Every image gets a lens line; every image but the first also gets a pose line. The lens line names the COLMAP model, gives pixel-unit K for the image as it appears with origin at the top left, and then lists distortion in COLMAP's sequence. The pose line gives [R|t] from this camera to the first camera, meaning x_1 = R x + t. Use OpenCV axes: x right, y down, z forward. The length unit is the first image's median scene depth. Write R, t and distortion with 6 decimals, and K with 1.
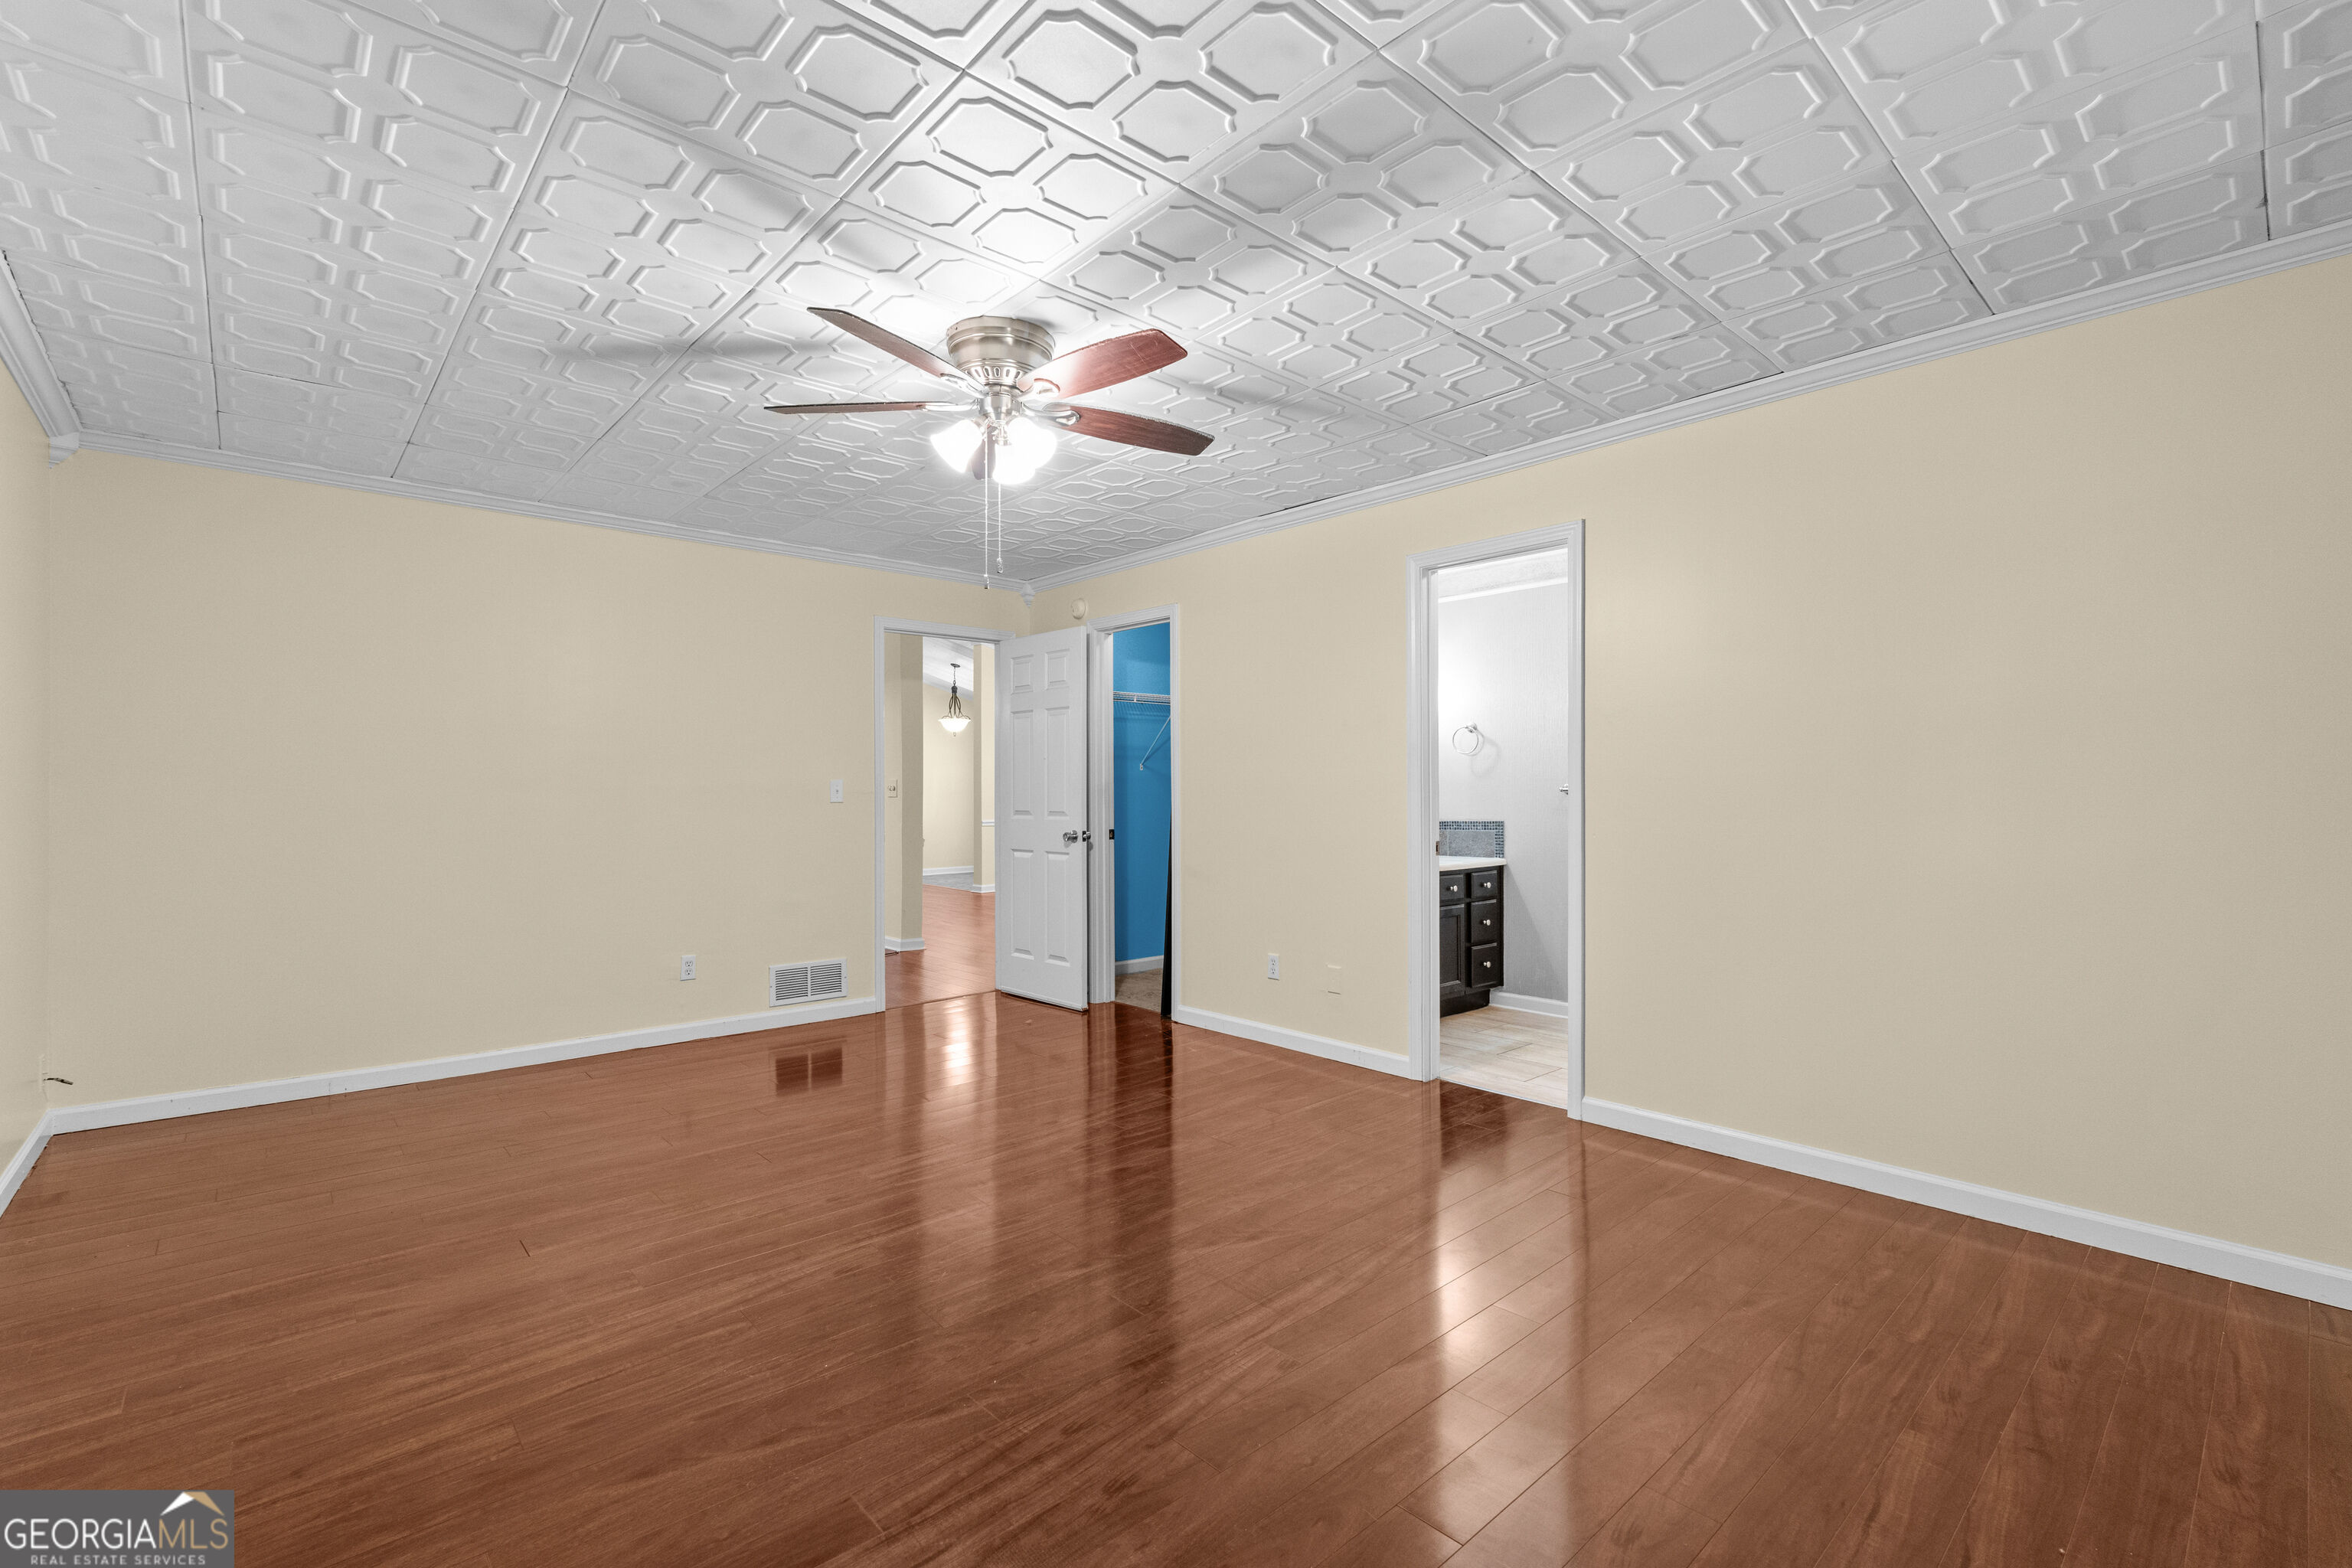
lens RADIAL K [[1043.8, 0, 1178.1], [0, 1043.8, 783.7], [0, 0, 1]] dist [0.000404, -0.001324]
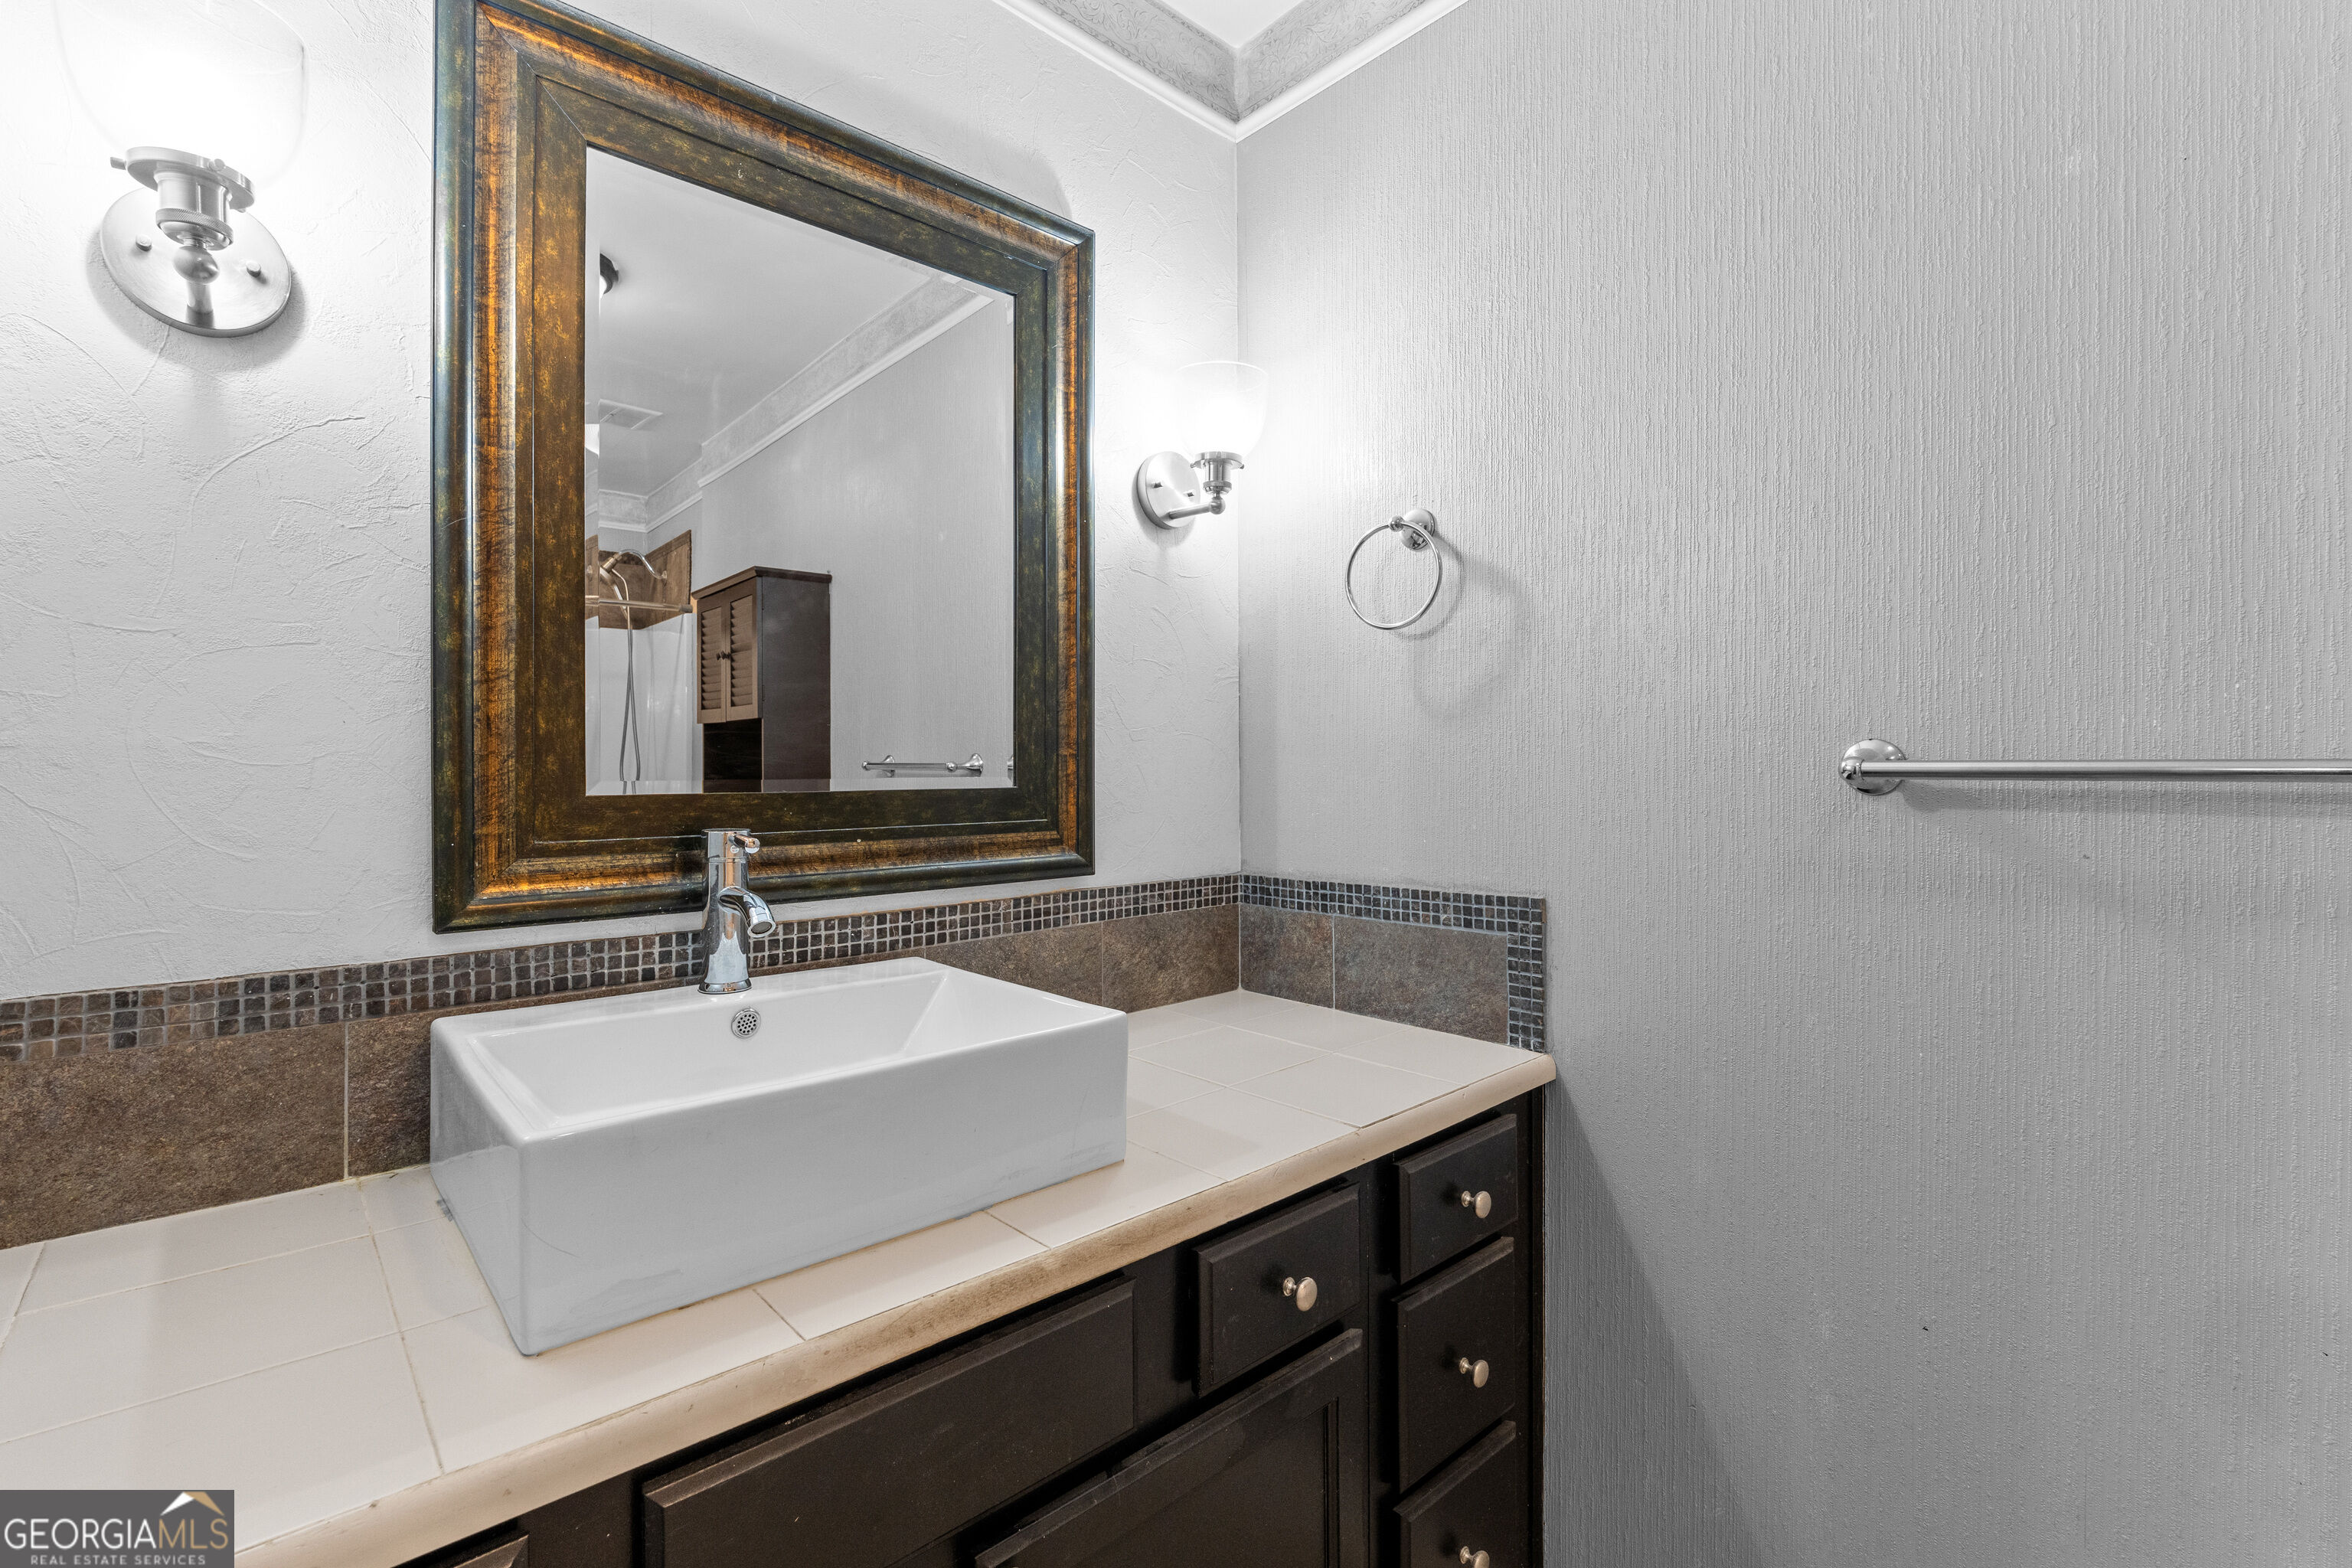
lens RADIAL K [[1043.8, 0, 1171.2], [0, 1043.8, 770.9], [0, 0, 1]] dist [0.000404, -0.001324]
pose [[0.999969, 0.000518, -0.007893, 0.225902], [-0.000539, 0.999996, -0.002709, 0.007291], [0.007891, 0.002713, 0.999965, 0.752512]]
